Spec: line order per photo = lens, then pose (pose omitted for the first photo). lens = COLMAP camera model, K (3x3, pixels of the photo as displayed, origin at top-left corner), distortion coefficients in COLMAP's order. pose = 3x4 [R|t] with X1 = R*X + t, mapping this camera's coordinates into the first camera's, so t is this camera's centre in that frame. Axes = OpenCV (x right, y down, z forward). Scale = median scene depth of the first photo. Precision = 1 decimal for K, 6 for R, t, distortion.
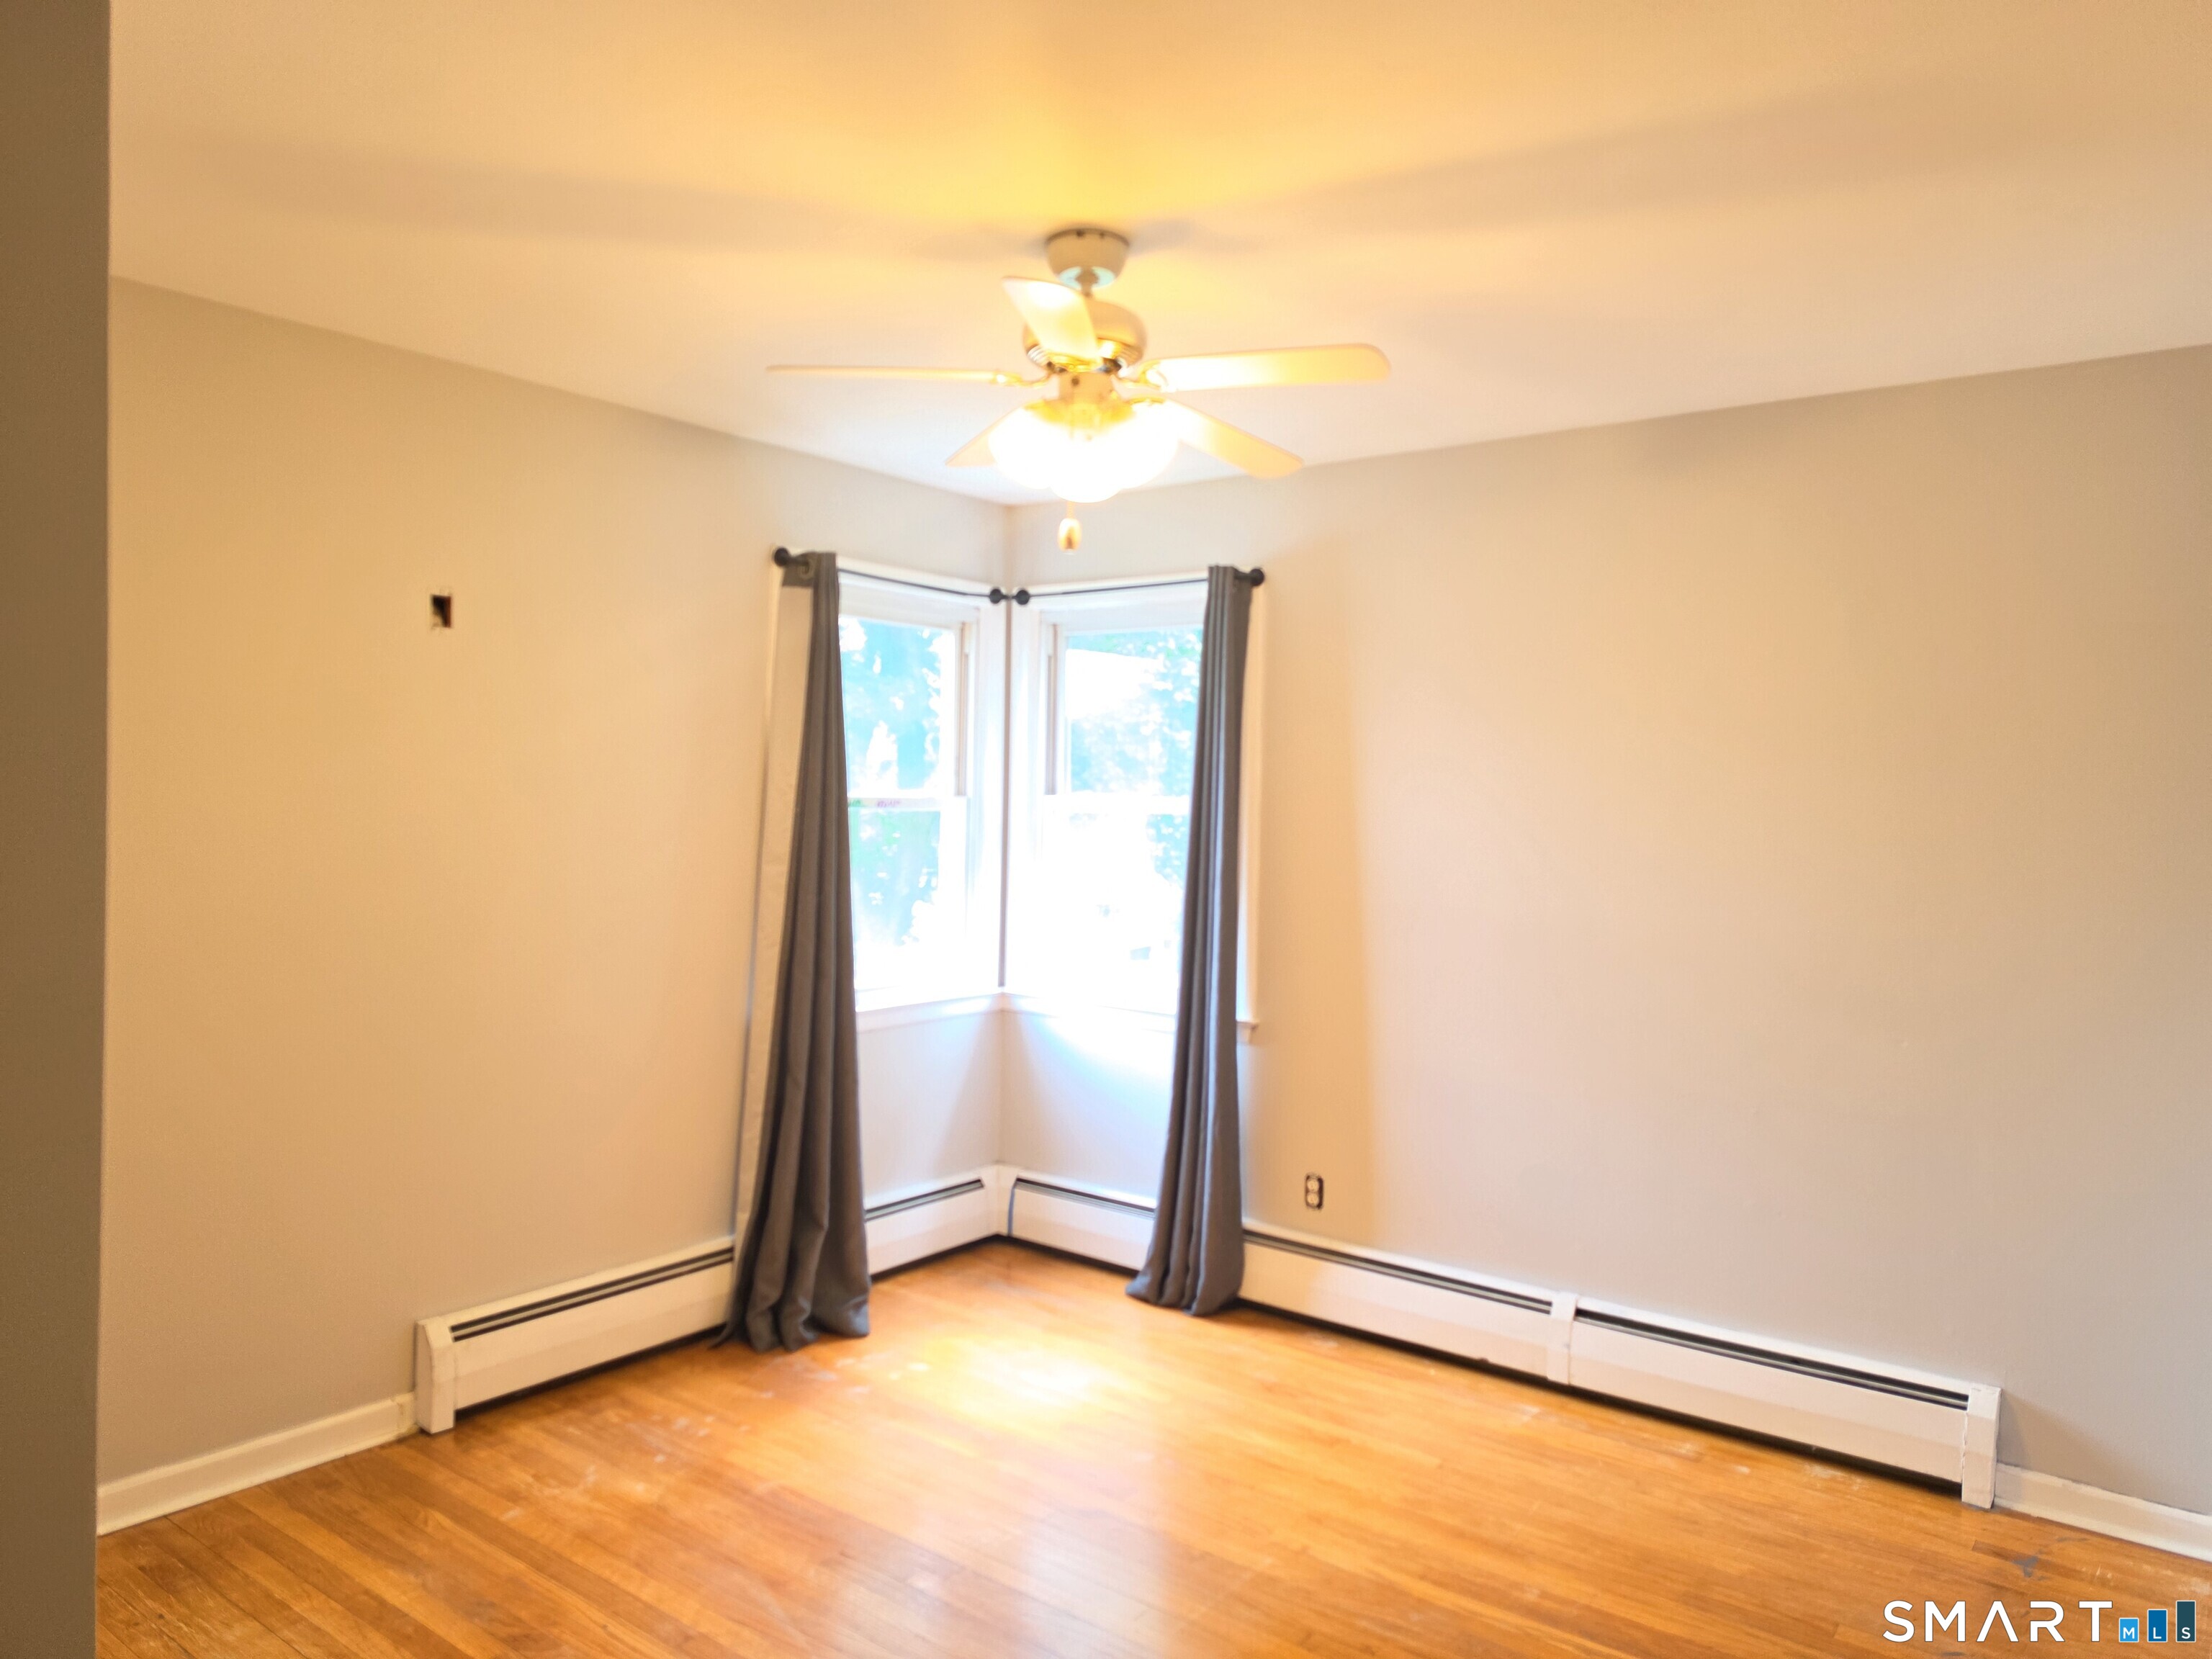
lens RADIAL K [[1541.3, 0, 1106.0], [0, 1541.3, 829.5], [0, 0, 1]] dist [-0.008020, -0.003851]
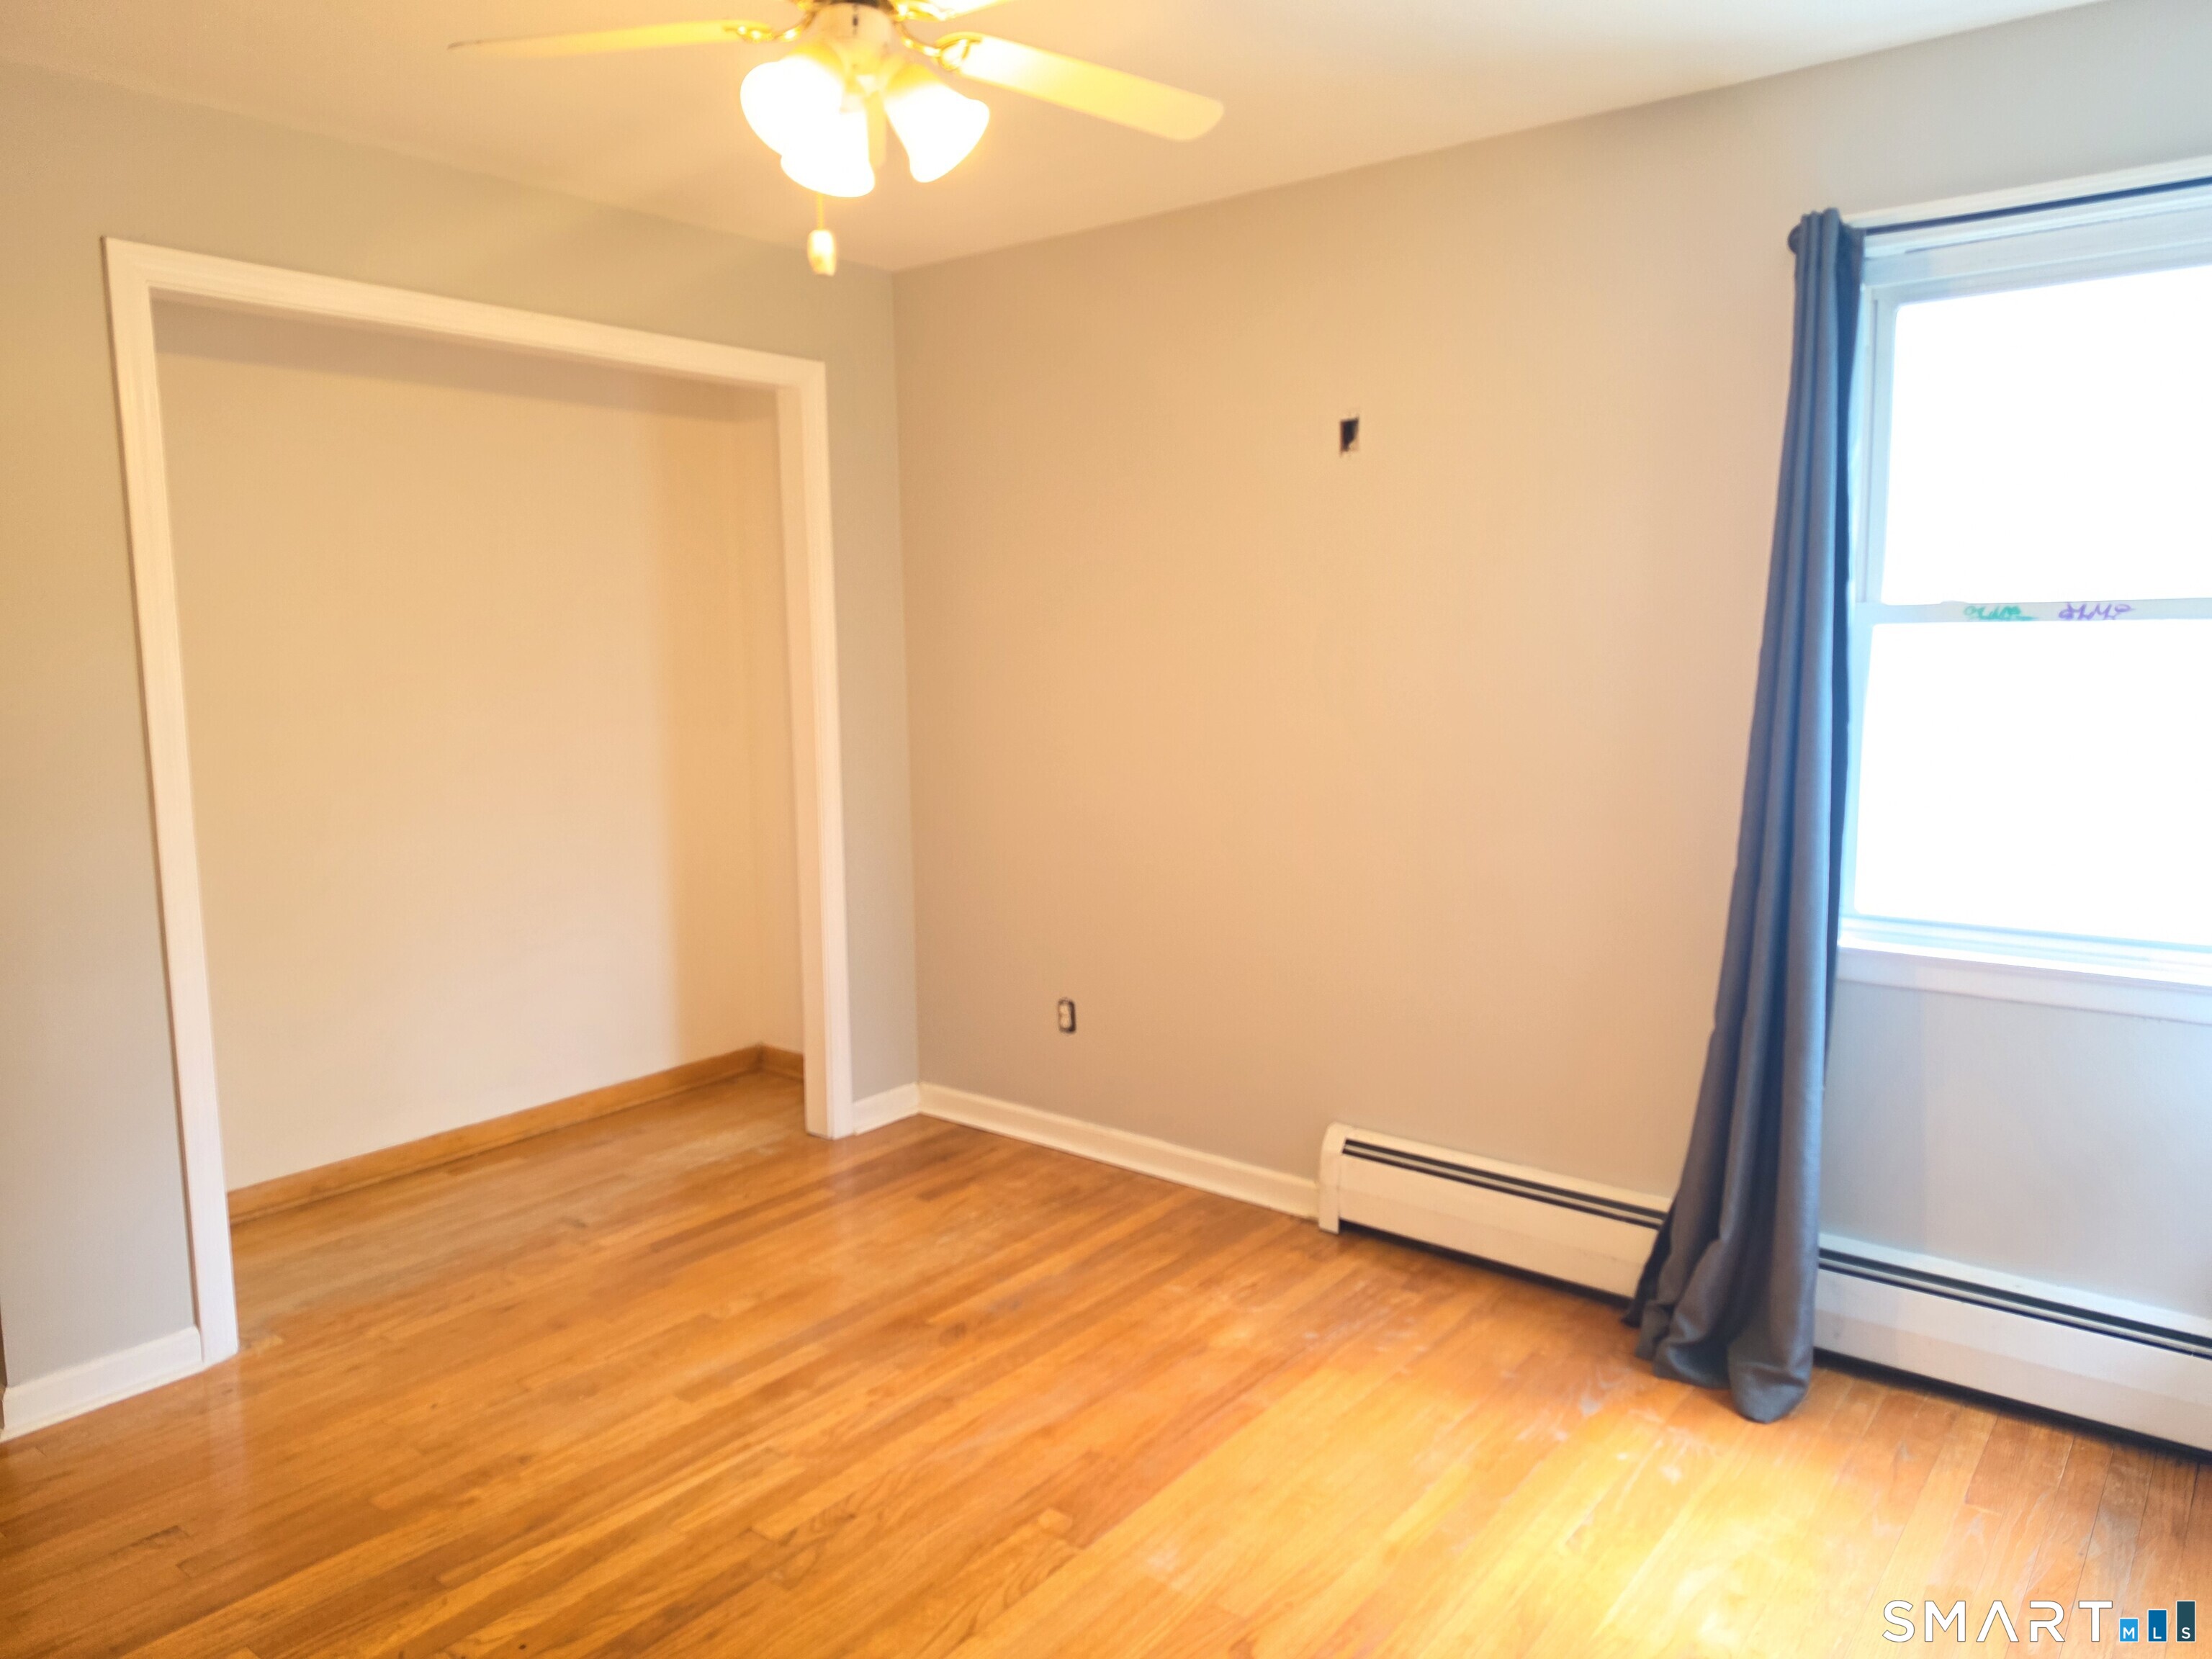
lens RADIAL K [[1487.0, 0, 1106.0], [0, 1487.0, 829.5], [0, 0, 1]] dist [0.063504, -0.000961]
pose [[-0.013925, 0.110711, -0.993755, 0.575647], [-0.016351, 0.993693, 0.110934, 0.007030], [0.999769, 0.017794, -0.012027, 0.879193]]
